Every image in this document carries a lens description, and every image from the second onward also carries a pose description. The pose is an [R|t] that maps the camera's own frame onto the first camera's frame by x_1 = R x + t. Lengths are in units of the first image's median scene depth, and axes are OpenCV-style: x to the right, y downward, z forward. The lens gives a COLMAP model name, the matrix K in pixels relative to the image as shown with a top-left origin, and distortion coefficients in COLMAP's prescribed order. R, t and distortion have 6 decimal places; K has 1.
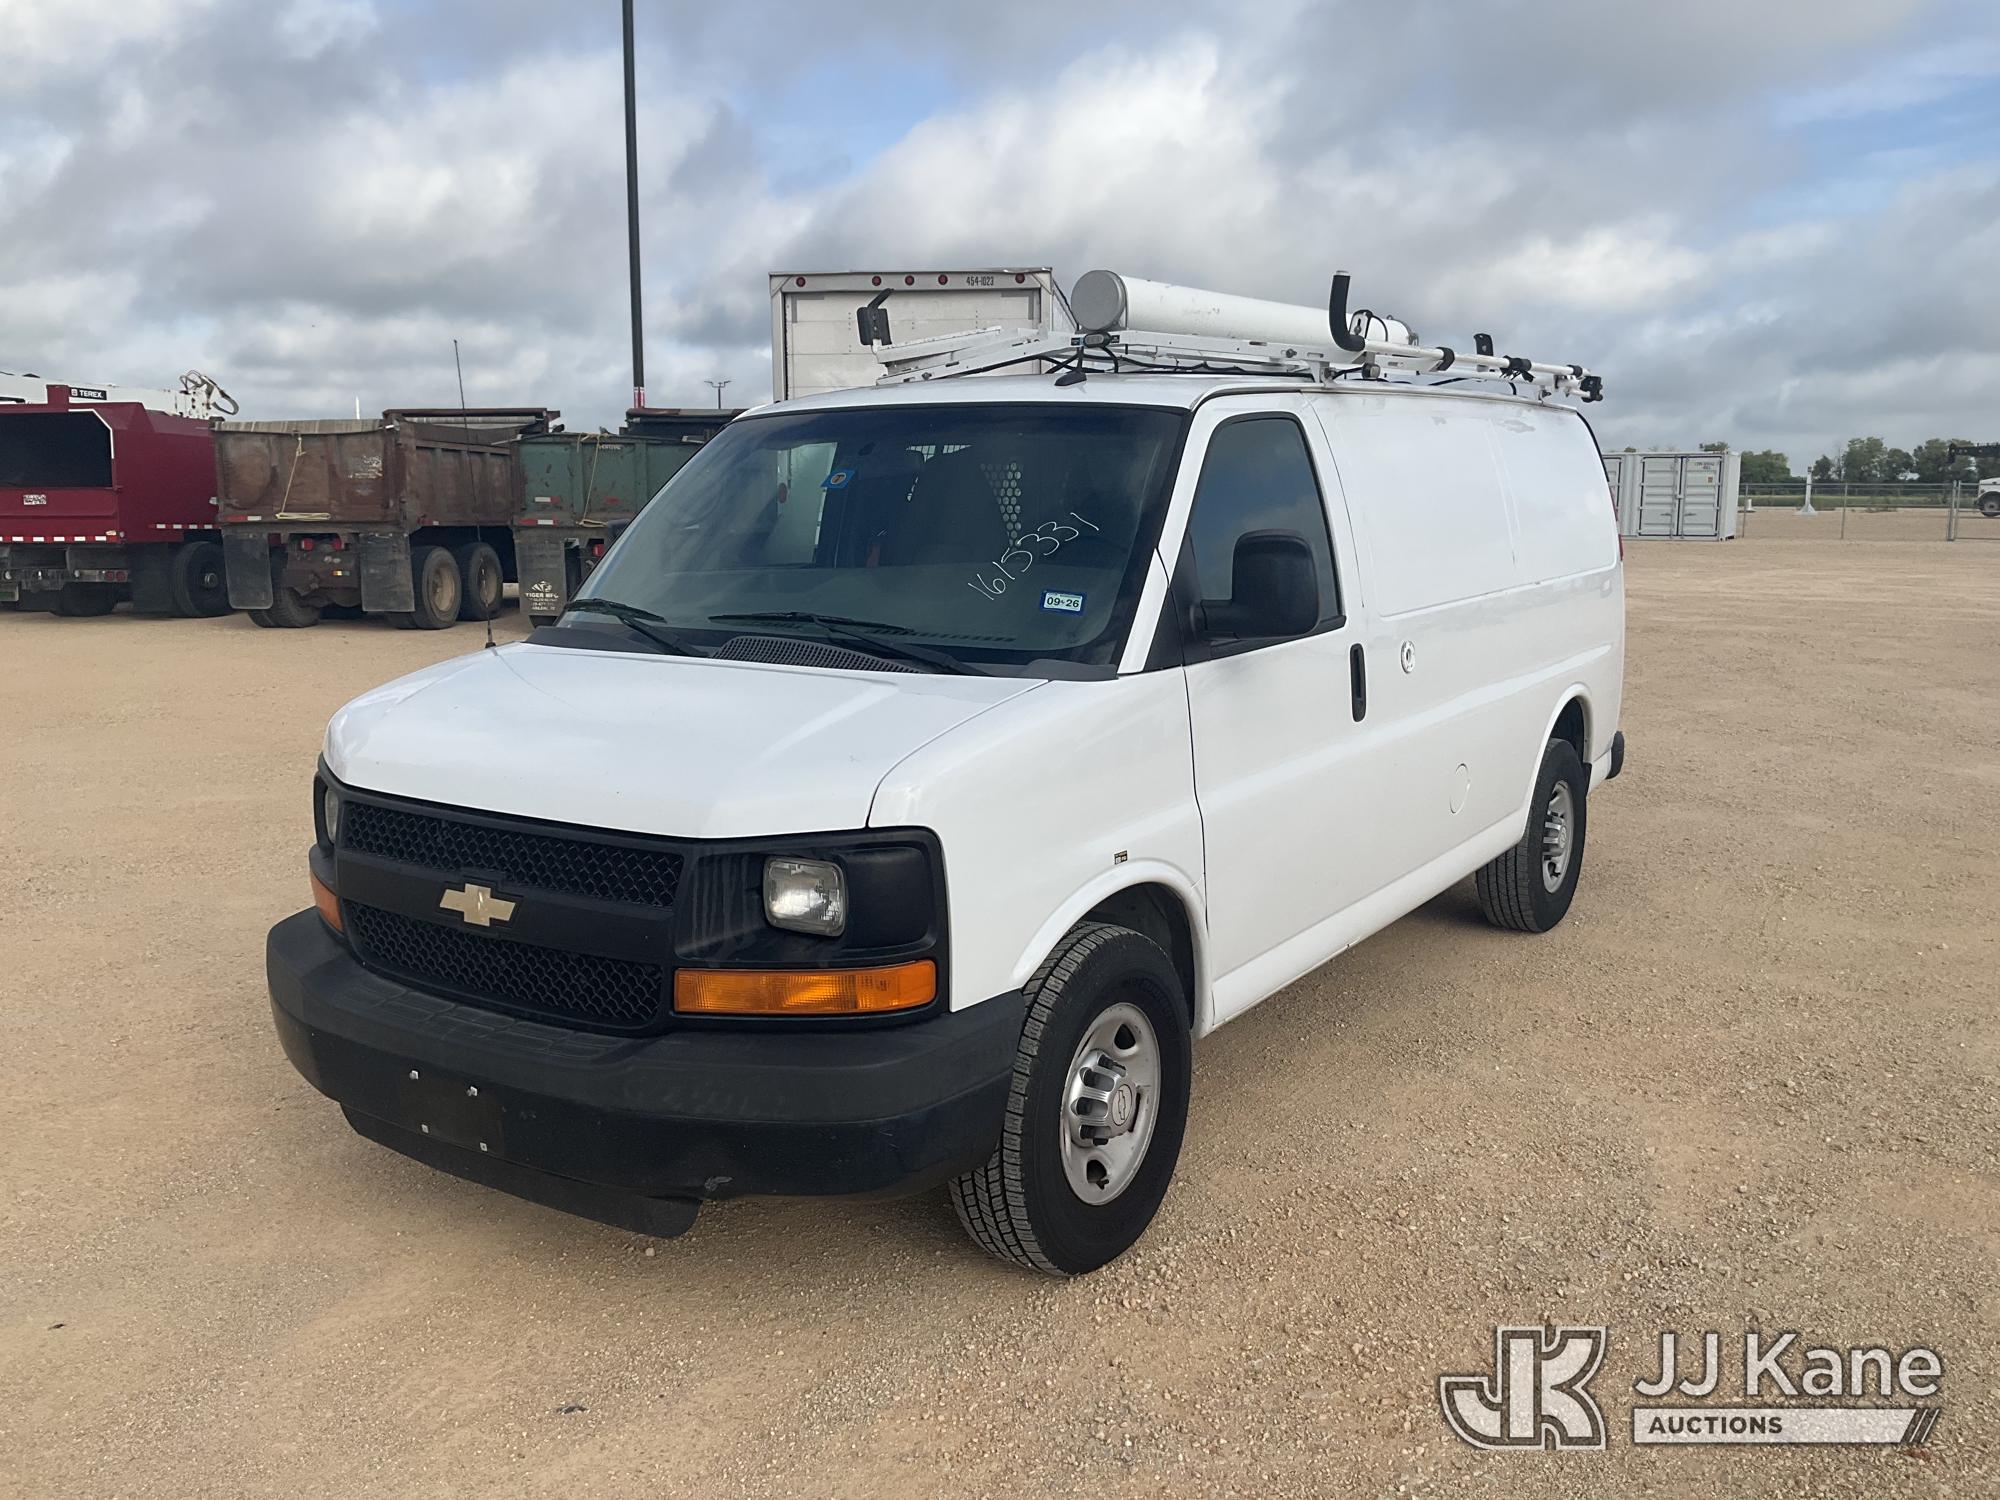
lens RADIAL K [[1711.9, 0, 1008.7], [0, 1711.9, 741.0], [0, 0, 1]] dist [0.035190, -0.018815]
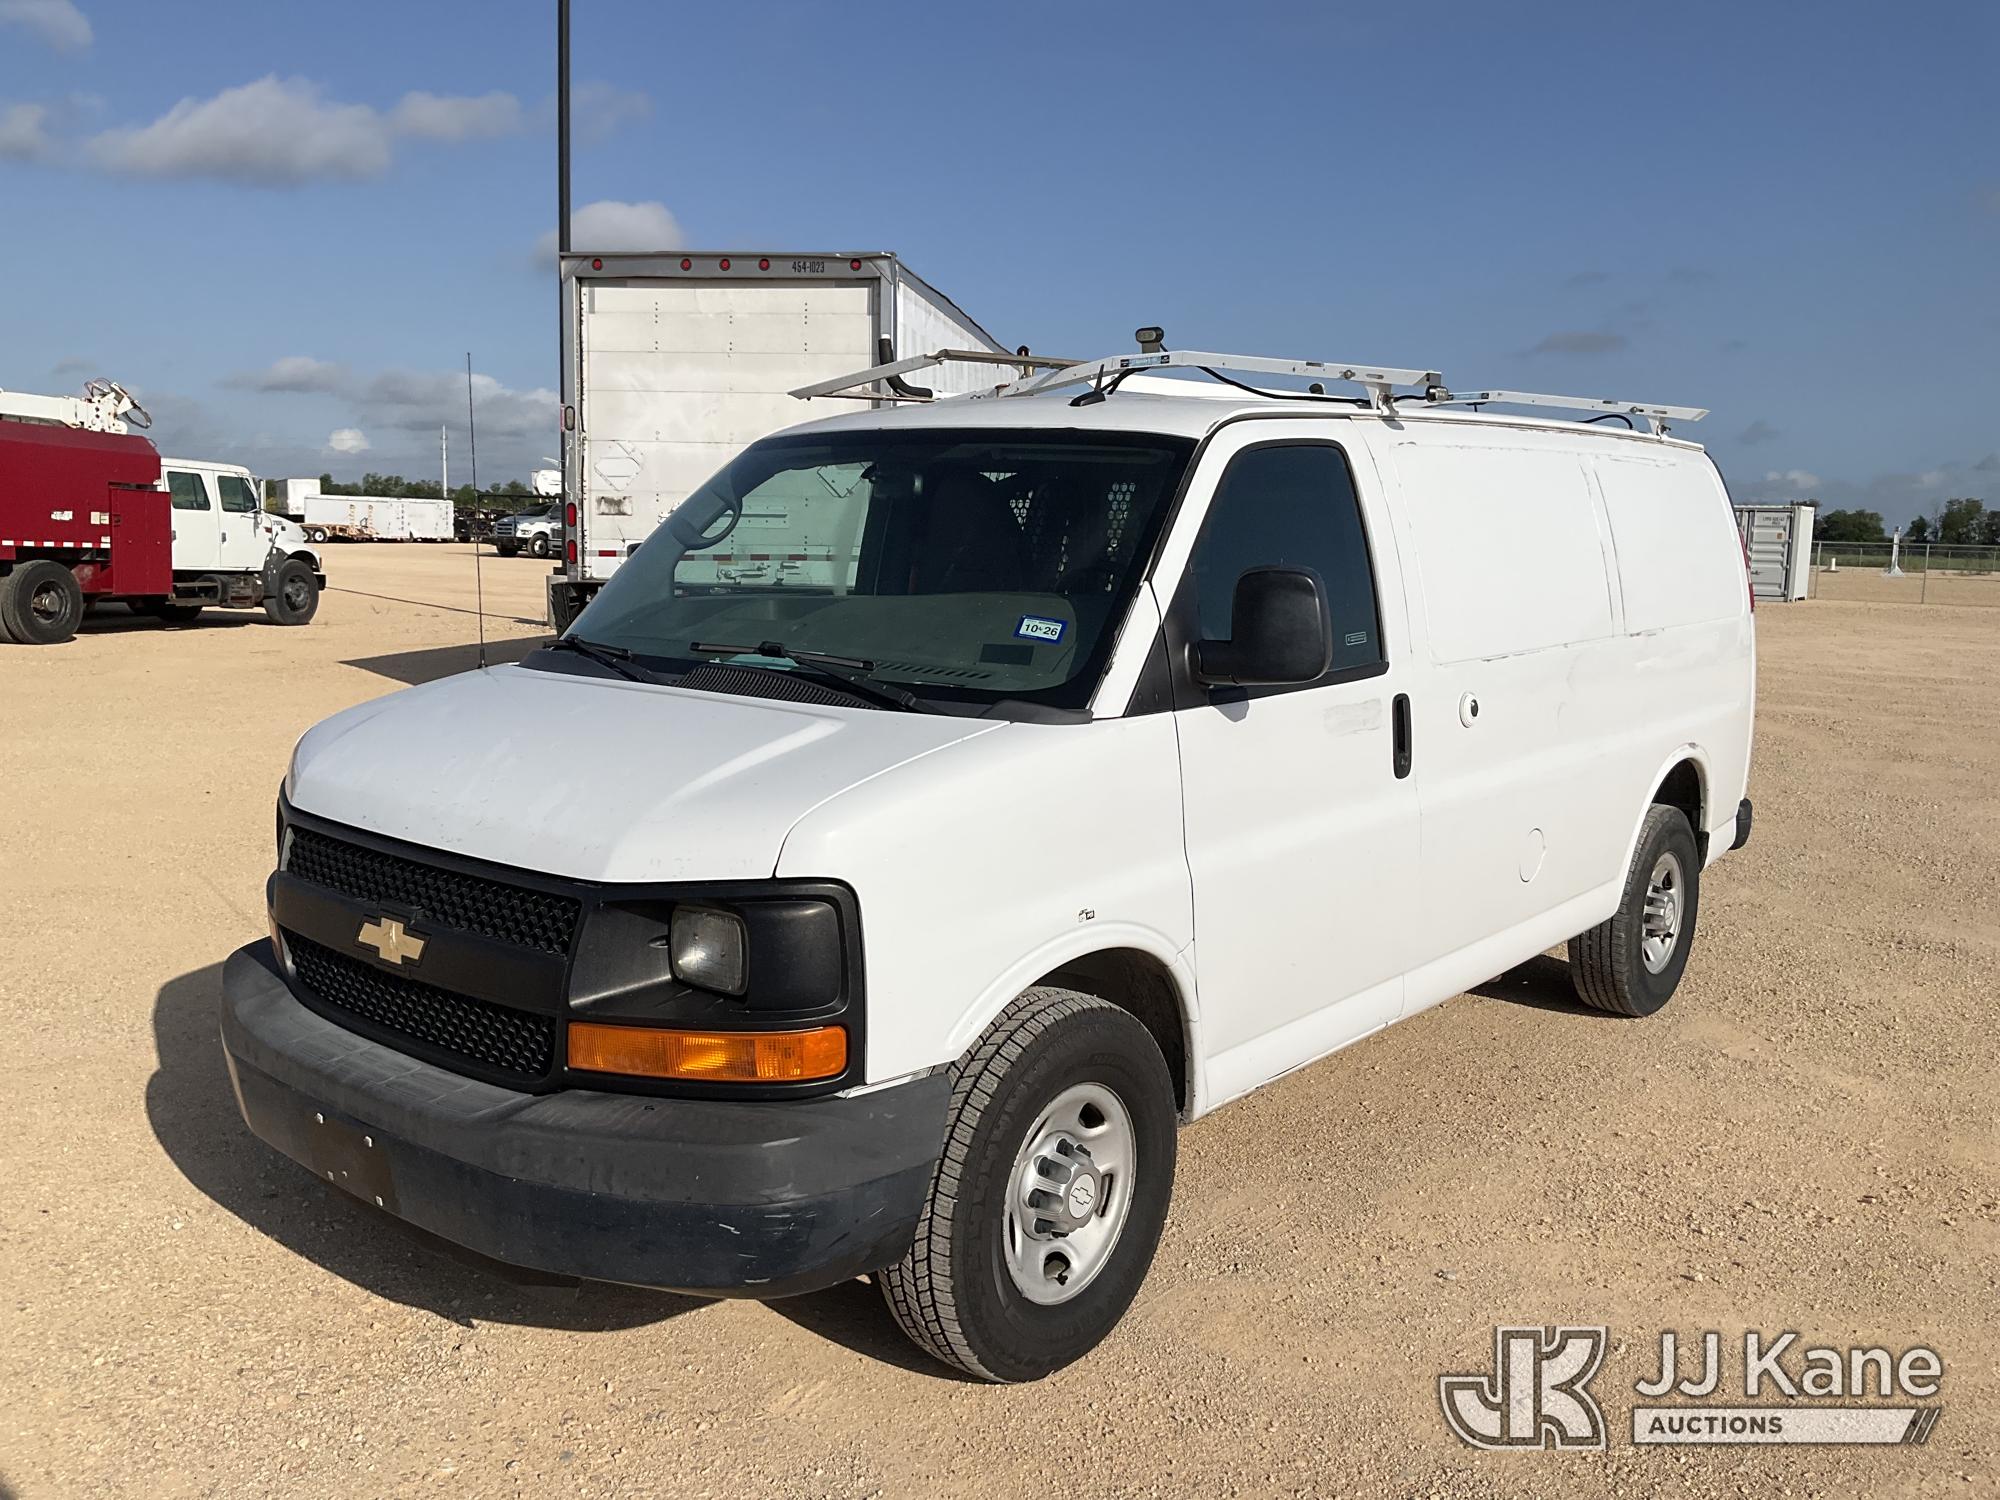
lens RADIAL K [[1711.9, 0, 1003.6], [0, 1711.9, 734.5], [0, 0, 1]] dist [0.035190, -0.018815]
pose [[0.993681, 0.033744, -0.107051, 0.120038], [-0.036532, 0.999040, -0.024190, -0.007237], [0.106132, 0.027948, 0.993959, 0.092526]]
